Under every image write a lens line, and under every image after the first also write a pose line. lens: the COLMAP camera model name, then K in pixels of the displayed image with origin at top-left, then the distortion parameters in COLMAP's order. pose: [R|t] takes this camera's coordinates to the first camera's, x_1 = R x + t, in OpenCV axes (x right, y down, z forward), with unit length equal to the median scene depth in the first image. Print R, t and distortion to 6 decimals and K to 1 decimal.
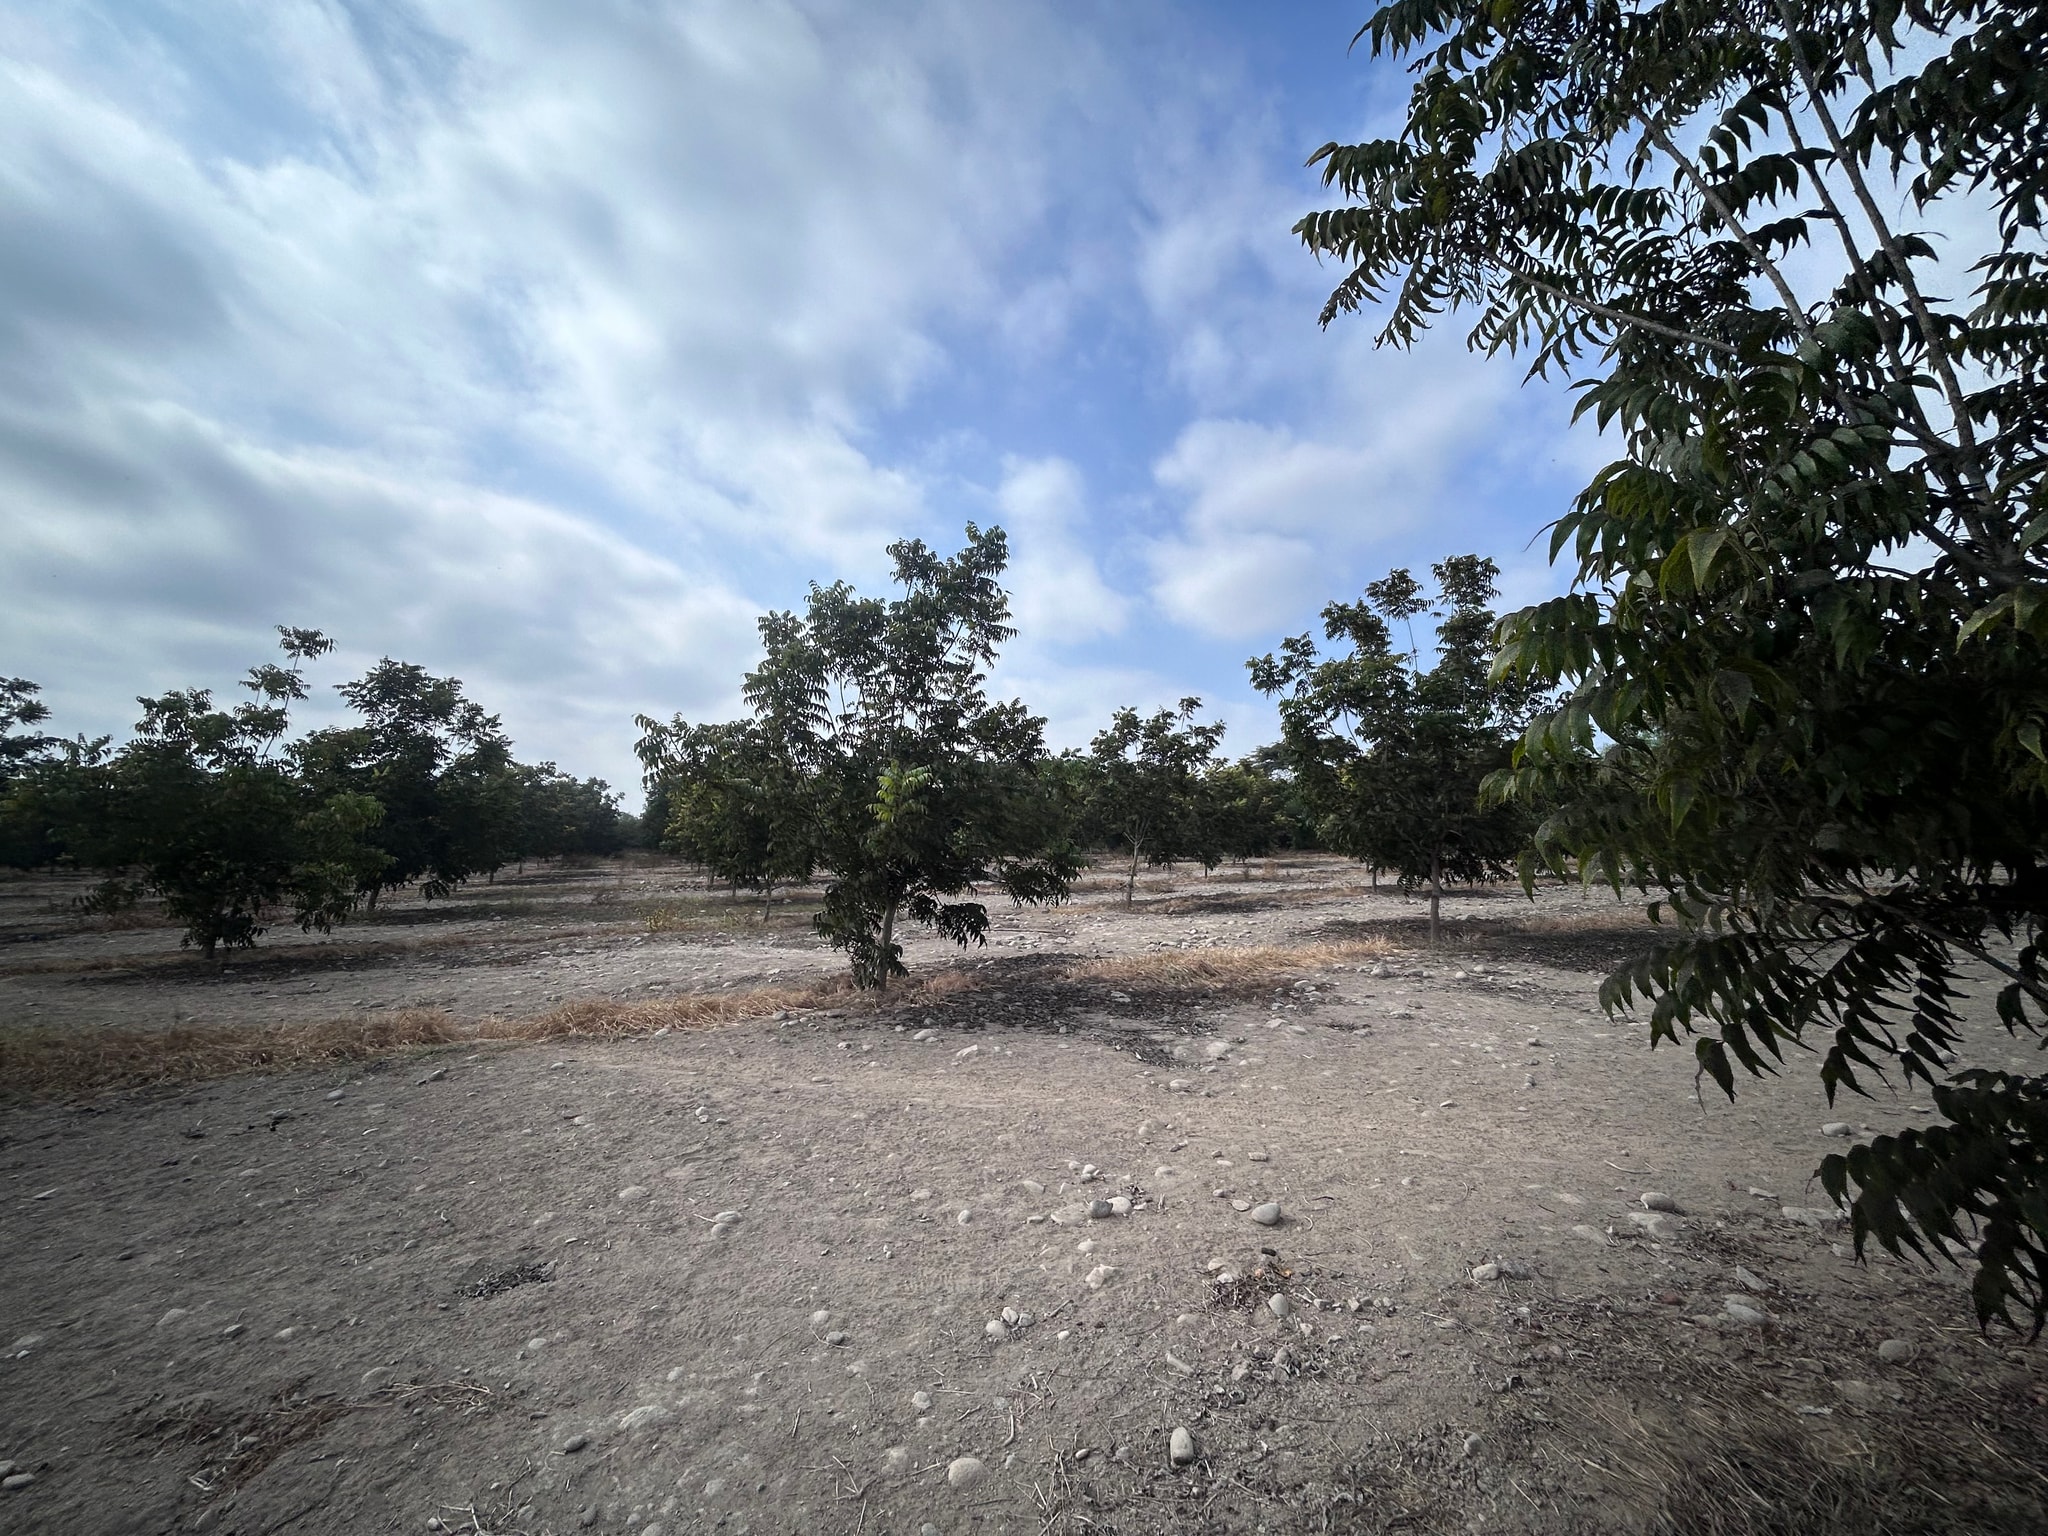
lens RADIAL K [[822.7, 0, 1031.5], [0, 822.7, 764.9], [0, 0, 1]] dist [-0.002513, 0.000242]
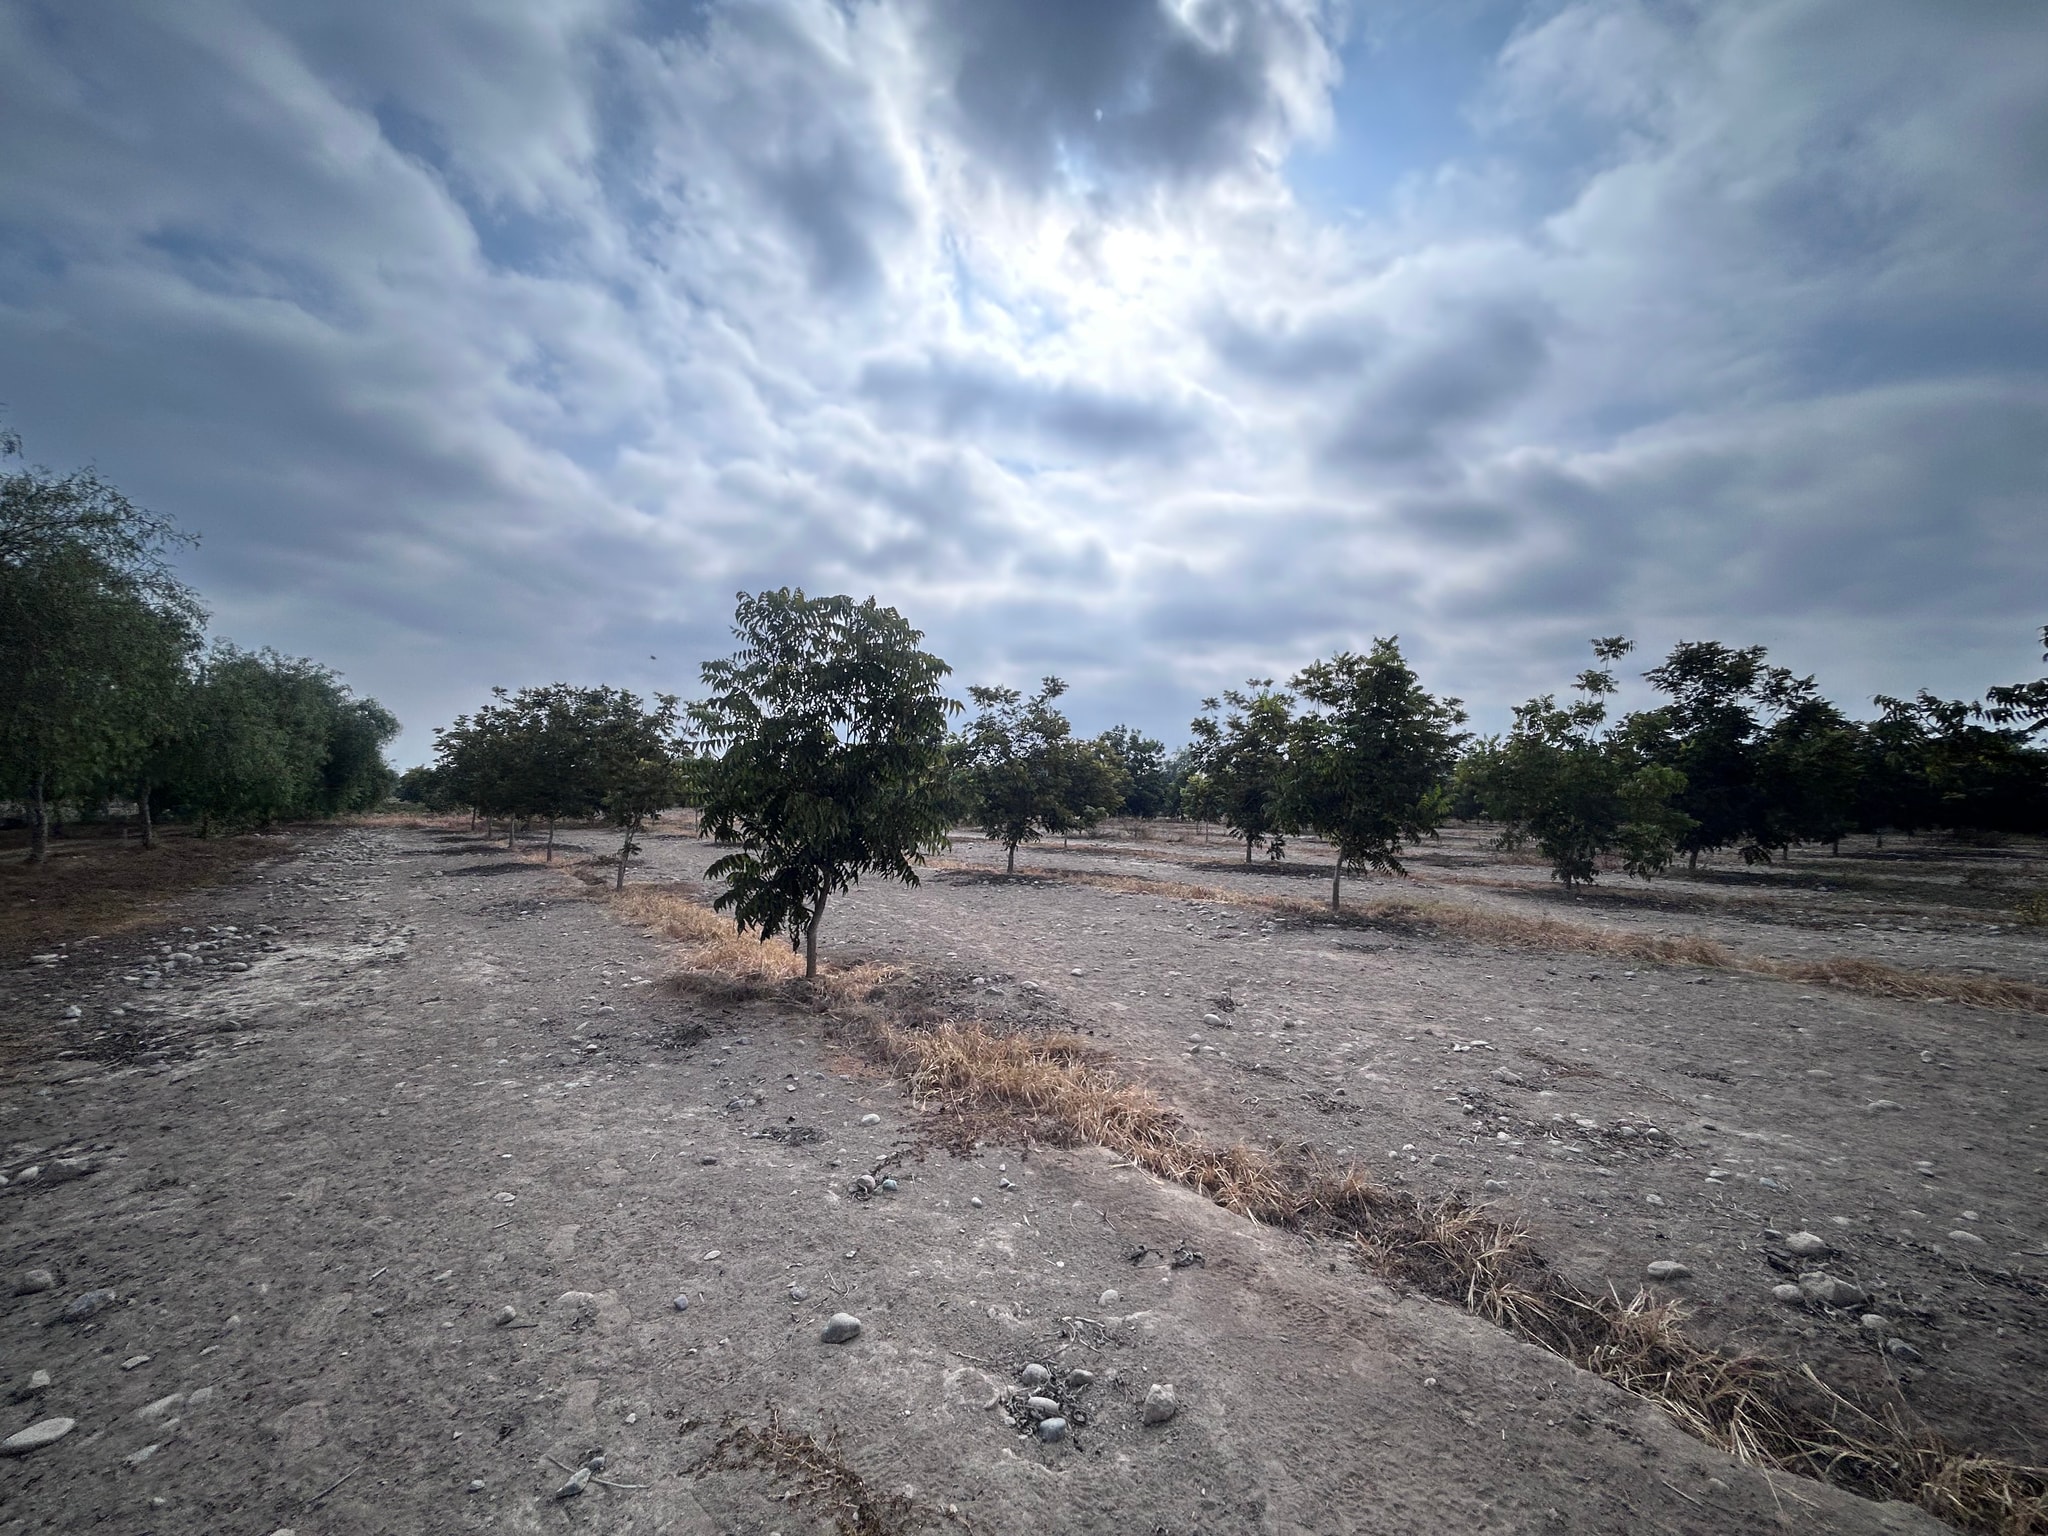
lens RADIAL K [[822.7, 0, 1031.5], [0, 822.7, 764.9], [0, 0, 1]] dist [-0.002513, 0.000242]
pose [[0.202433, -0.030134, -0.978832, 0.156063], [0.071756, 0.997296, -0.015863, -0.013559], [0.976664, -0.067026, 0.204048, -0.132615]]
